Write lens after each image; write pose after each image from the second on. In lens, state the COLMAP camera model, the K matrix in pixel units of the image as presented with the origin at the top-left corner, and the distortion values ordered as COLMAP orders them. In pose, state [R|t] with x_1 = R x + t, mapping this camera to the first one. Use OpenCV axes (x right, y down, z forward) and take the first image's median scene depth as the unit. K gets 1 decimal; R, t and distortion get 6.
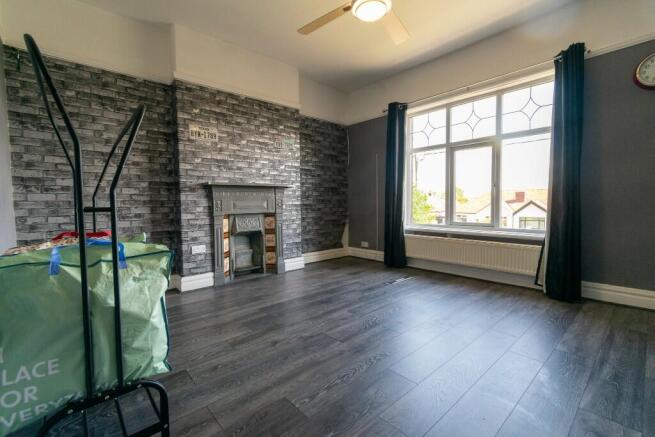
lens RADIAL K [[288.7, 0, 328.0], [0, 288.7, 218.2], [0, 0, 1]] dist [-0.000152, 0.000147]
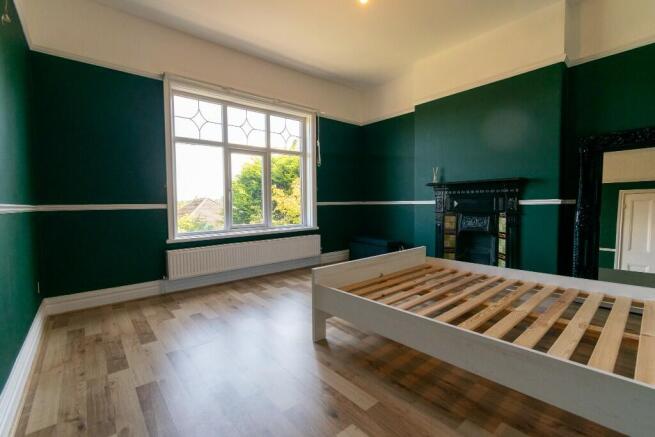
lens RADIAL K [[288.7, 0, 328.1], [0, 288.7, 219.0], [0, 0, 1]] dist [-0.000152, 0.000147]
pose [[0.013746, -0.052898, 0.998505, -0.550935], [0.063851, 0.996608, 0.051919, -0.039154], [-0.997865, 0.063042, 0.017077, 0.683032]]
